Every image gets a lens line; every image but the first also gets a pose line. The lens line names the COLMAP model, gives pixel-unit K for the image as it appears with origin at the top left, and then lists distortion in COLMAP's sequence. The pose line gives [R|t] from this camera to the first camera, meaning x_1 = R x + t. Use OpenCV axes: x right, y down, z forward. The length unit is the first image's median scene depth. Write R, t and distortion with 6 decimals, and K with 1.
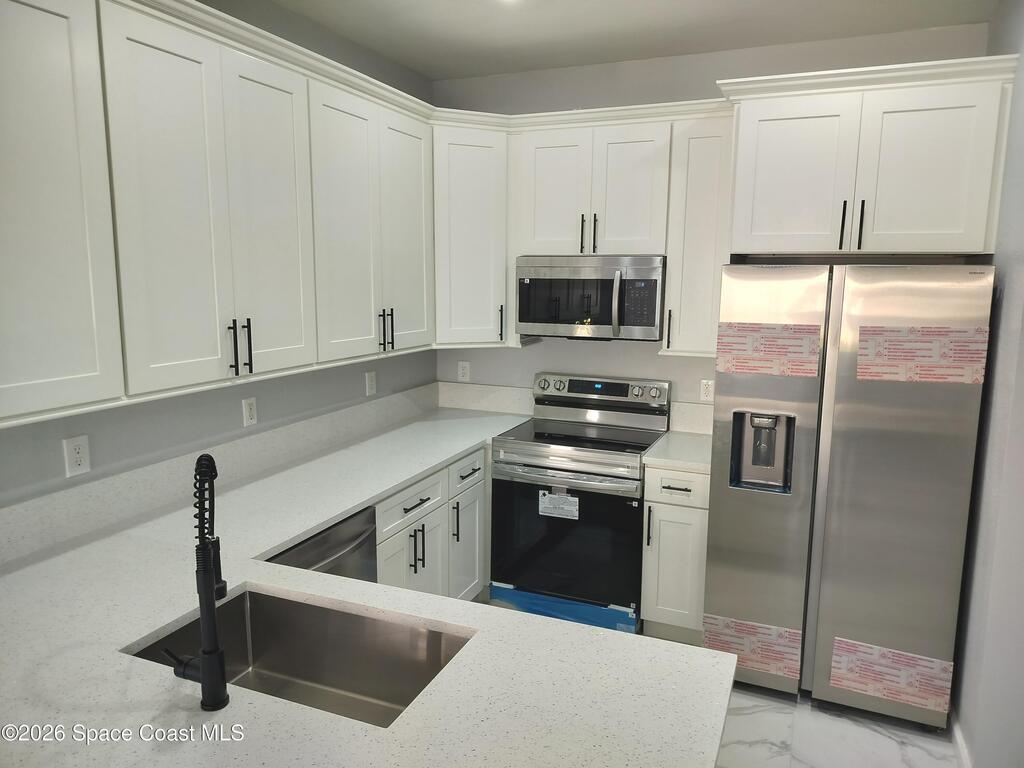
lens RADIAL K [[722.8, 0, 524.8], [0, 722.8, 384.2], [0, 0, 1]] dist [0.075229, -0.115036]
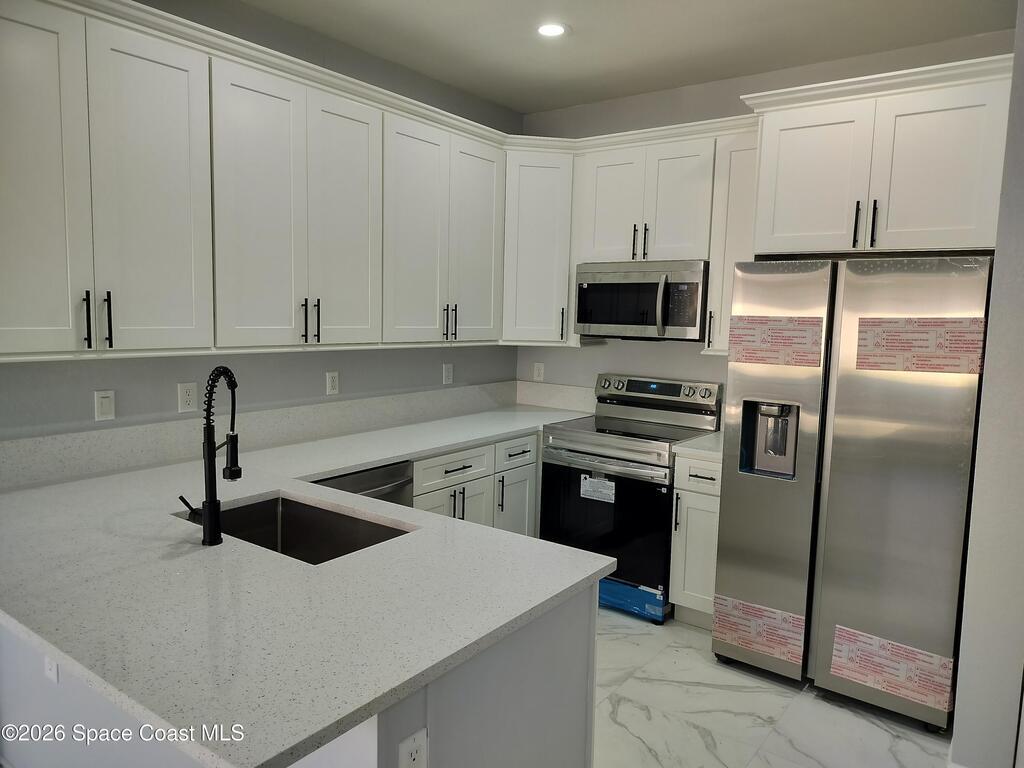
lens RADIAL K [[724.7, 0, 519.9], [0, 724.7, 386.1], [0, 0, 1]] dist [0.064854, -0.117689]
pose [[0.968842, 0.040351, -0.244370, 0.205503], [-0.053909, 0.997341, -0.049045, 0.077862], [0.241741, 0.060691, 0.968441, -0.096013]]
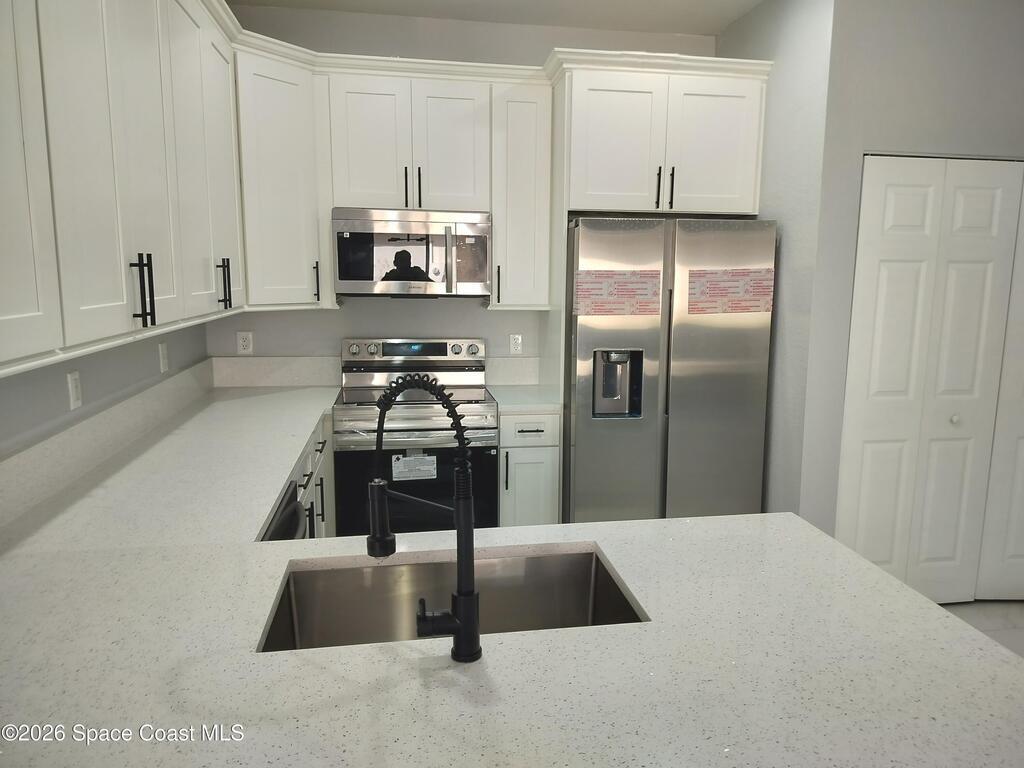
lens RADIAL K [[727.9, 0, 541.0], [0, 727.9, 378.8], [0, 0, 1]] dist [0.085408, -0.131976]
pose [[0.839852, -0.081637, 0.536642, -0.343876], [0.081563, 0.996381, 0.023928, 0.042466], [-0.536653, 0.023674, 0.843471, 0.090178]]
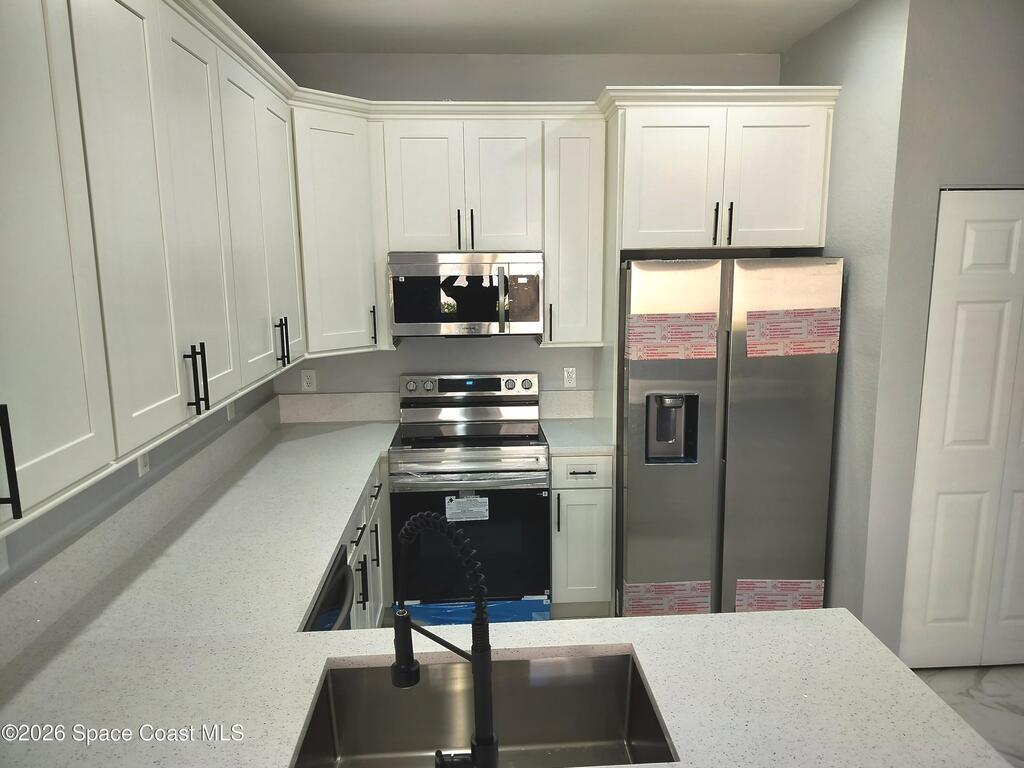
lens RADIAL K [[722.8, 0, 524.8], [0, 722.8, 384.2], [0, 0, 1]] dist [0.075229, -0.115036]
pose [[0.896935, -0.095519, 0.431722, -0.307414], [0.087003, 0.995425, 0.039482, -0.033631], [-0.433519, 0.002148, 0.901142, 0.089185]]
